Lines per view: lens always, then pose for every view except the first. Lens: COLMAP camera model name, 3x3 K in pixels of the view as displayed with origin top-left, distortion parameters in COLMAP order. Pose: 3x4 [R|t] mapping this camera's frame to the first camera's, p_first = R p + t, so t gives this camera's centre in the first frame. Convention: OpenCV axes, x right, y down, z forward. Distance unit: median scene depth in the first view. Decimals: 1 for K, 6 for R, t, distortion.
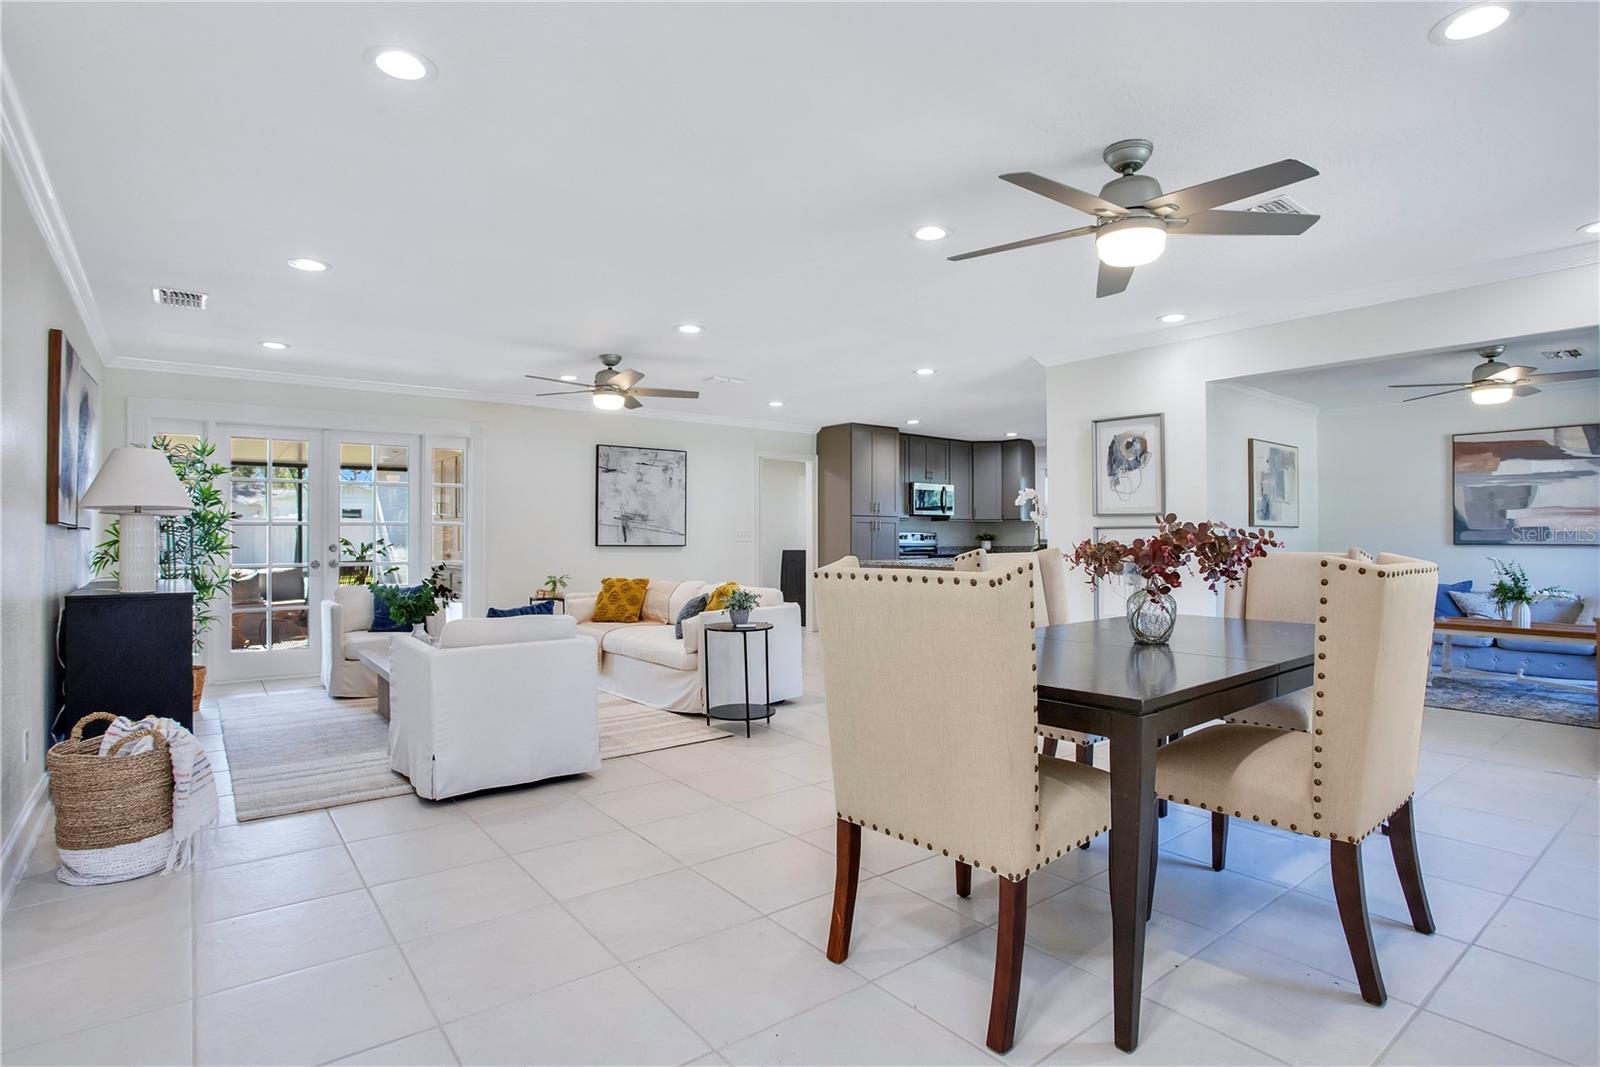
lens RADIAL K [[800.8, 0, 793.1], [0, 800.8, 530.8], [0, 0, 1]] dist [-0.066551, 0.021932]
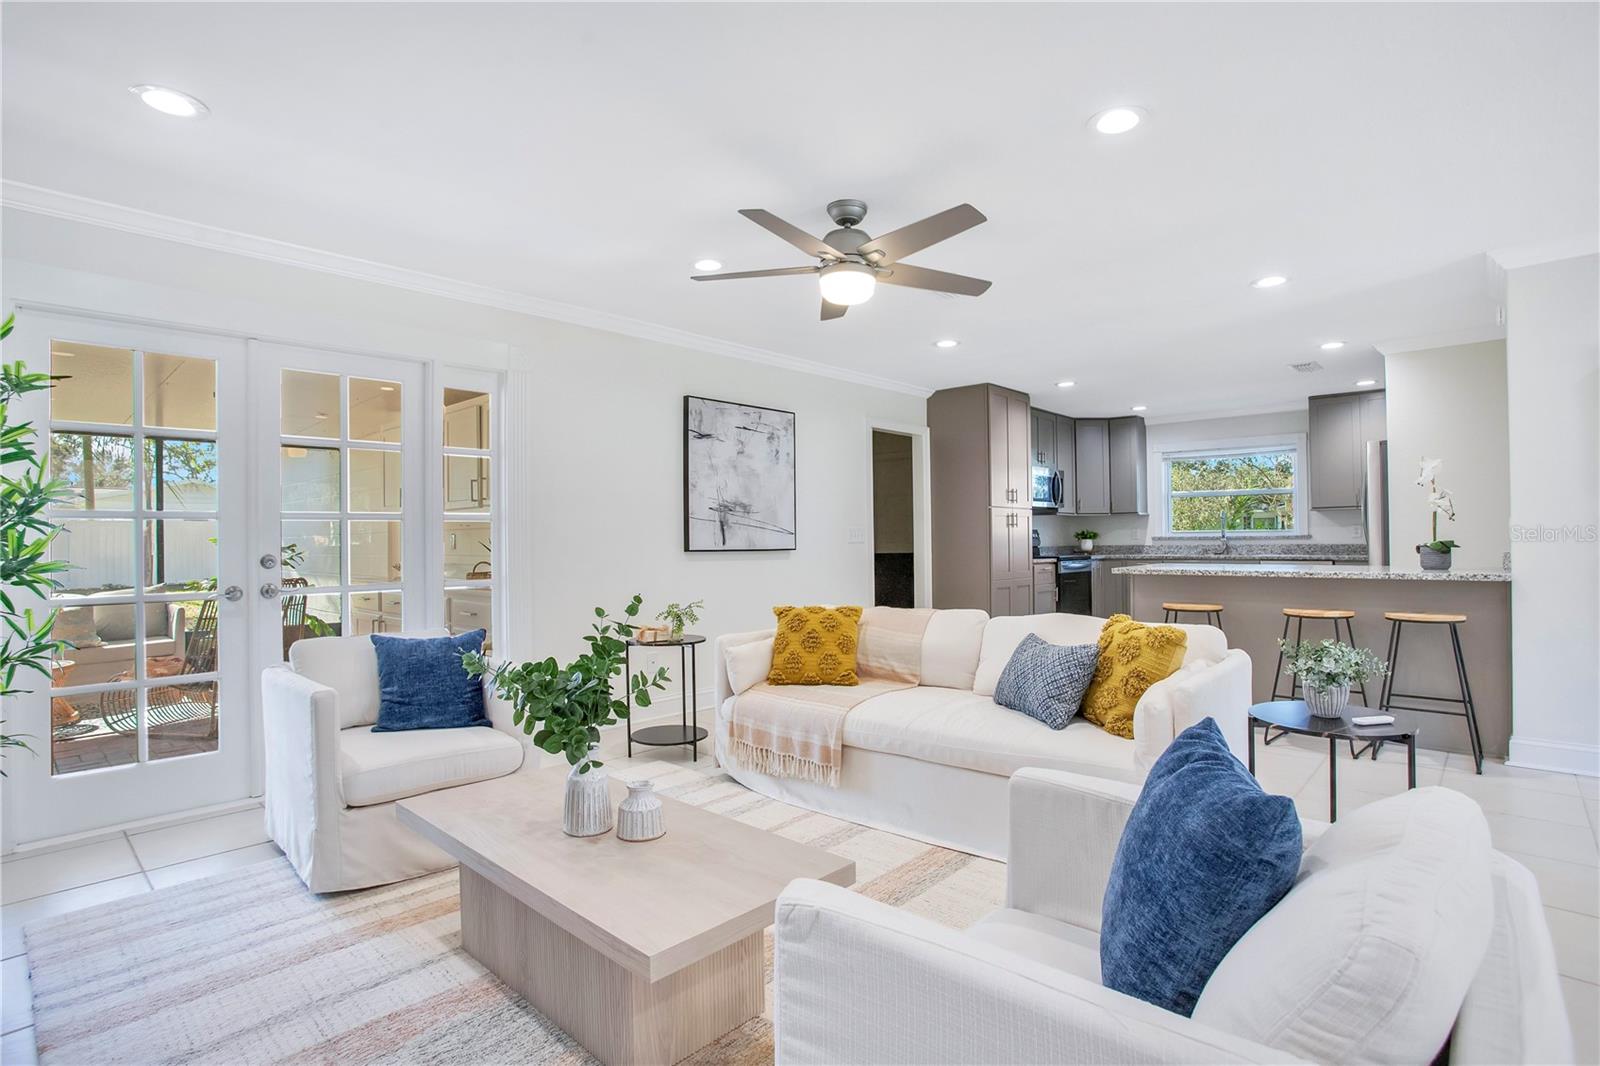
lens RADIAL K [[788.8, 0, 795.5], [0, 788.8, 533.1], [0, 0, 1]] dist [-0.076699, 0.035941]
pose [[0.986145, -0.007708, 0.165707, -0.247553], [0.007506, 0.999970, 0.001848, 0.003272], [-0.165717, -0.000579, 0.986173, 0.329802]]
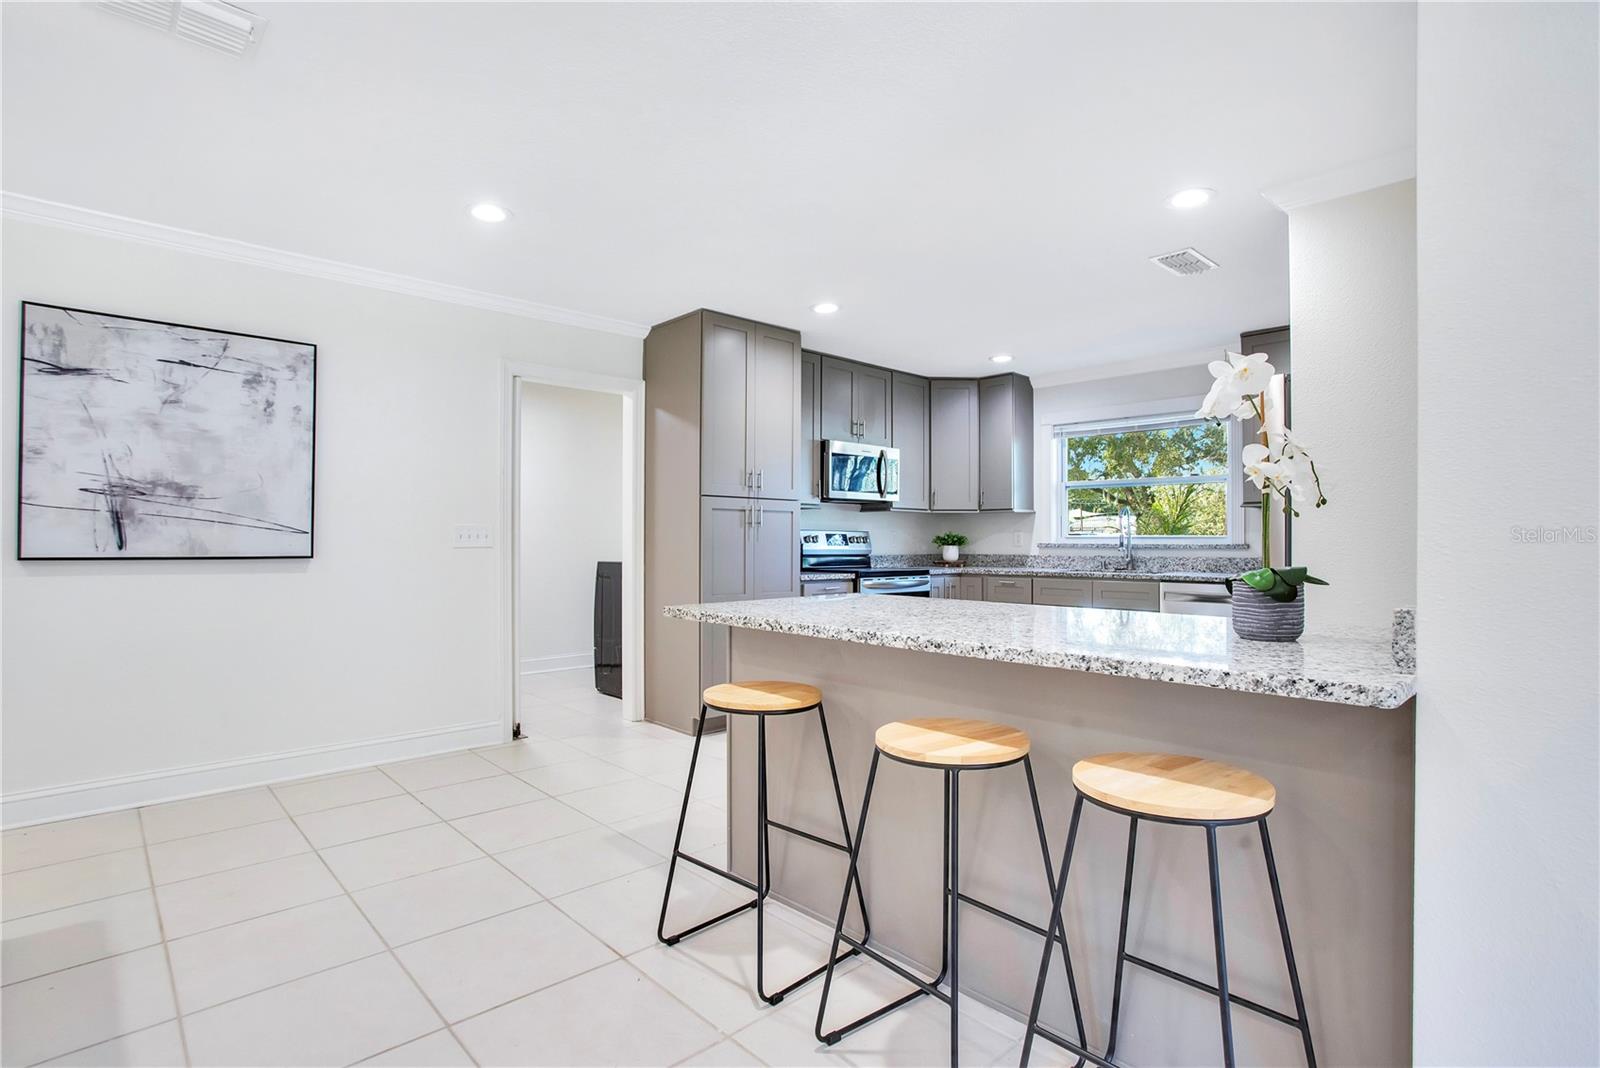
lens RADIAL K [[788.8, 0, 795.5], [0, 788.8, 534.1], [0, 0, 1]] dist [-0.076699, 0.035941]
pose [[0.995749, 0.003191, 0.092053, 0.093532], [-0.003450, 0.999991, 0.002659, 0.003737], [-0.092044, -0.002965, 0.995751, 0.554133]]
